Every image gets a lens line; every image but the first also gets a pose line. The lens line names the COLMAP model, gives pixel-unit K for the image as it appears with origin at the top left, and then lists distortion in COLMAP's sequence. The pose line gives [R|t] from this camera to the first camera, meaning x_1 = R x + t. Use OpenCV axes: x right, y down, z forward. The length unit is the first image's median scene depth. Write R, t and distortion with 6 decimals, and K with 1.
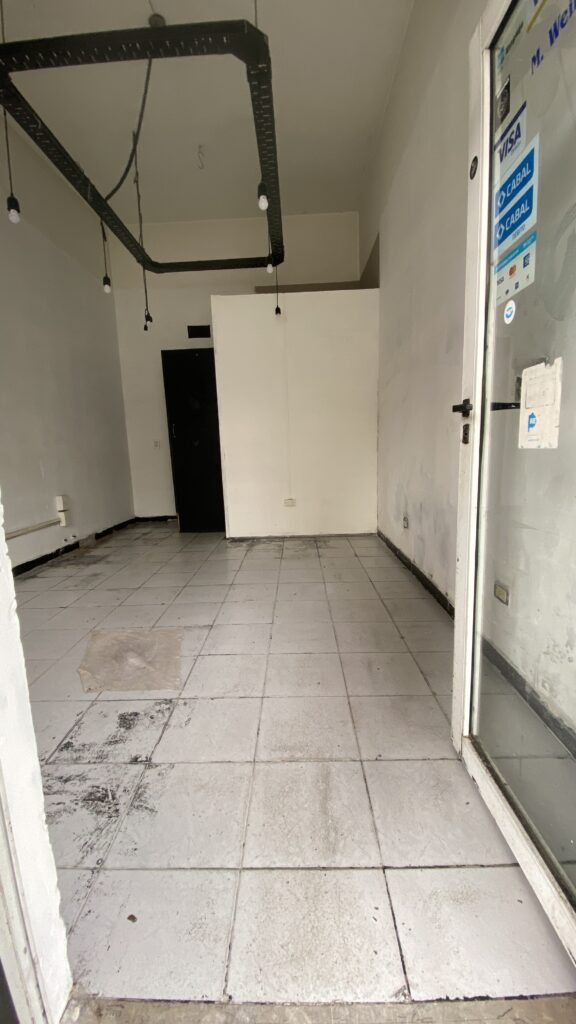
lens RADIAL K [[414.6, 0, 288.0], [0, 414.6, 512.0], [0, 0, 1]] dist [0.030427, -0.026126]
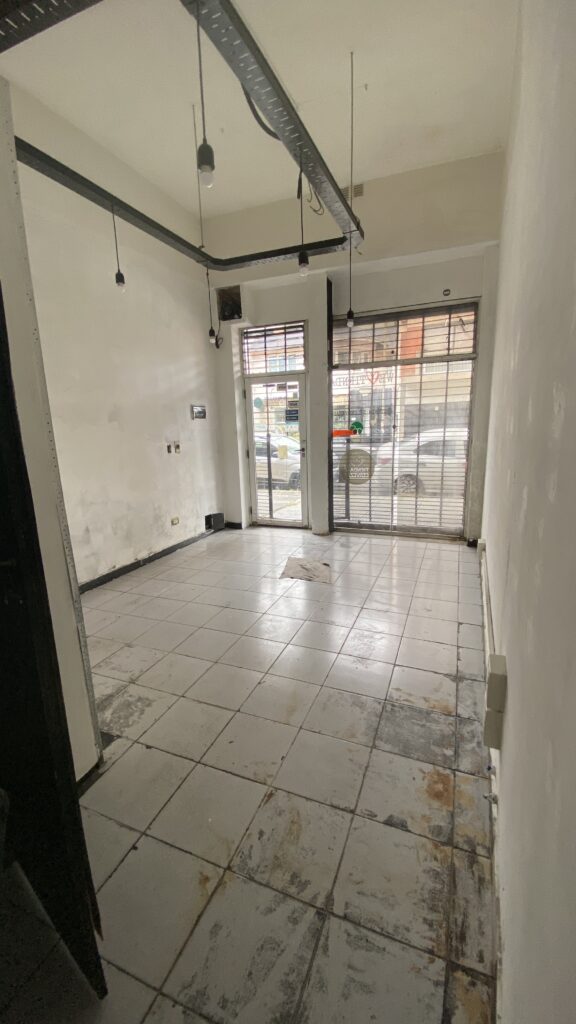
lens RADIAL K [[414.6, 0, 288.0], [0, 414.6, 512.0], [0, 0, 1]] dist [0.030427, -0.026126]
pose [[-0.931192, -0.017378, 0.364114, -0.521822], [0.115702, 0.933123, 0.340433, -0.314019], [-0.345679, 0.359138, -0.866906, 1.377981]]
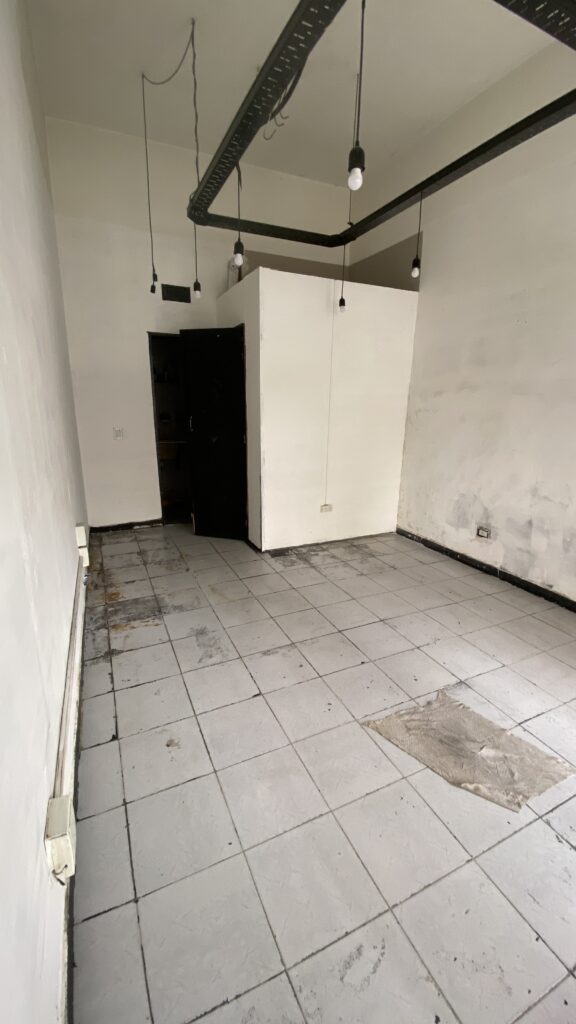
lens RADIAL K [[414.6, 0, 288.0], [0, 414.6, 512.0], [0, 0, 1]] dist [0.030427, -0.026126]
pose [[0.896304, -0.070337, 0.437827, -0.553969], [0.025494, 0.993881, 0.107478, -0.133746], [-0.442707, -0.085171, 0.892612, 0.212337]]
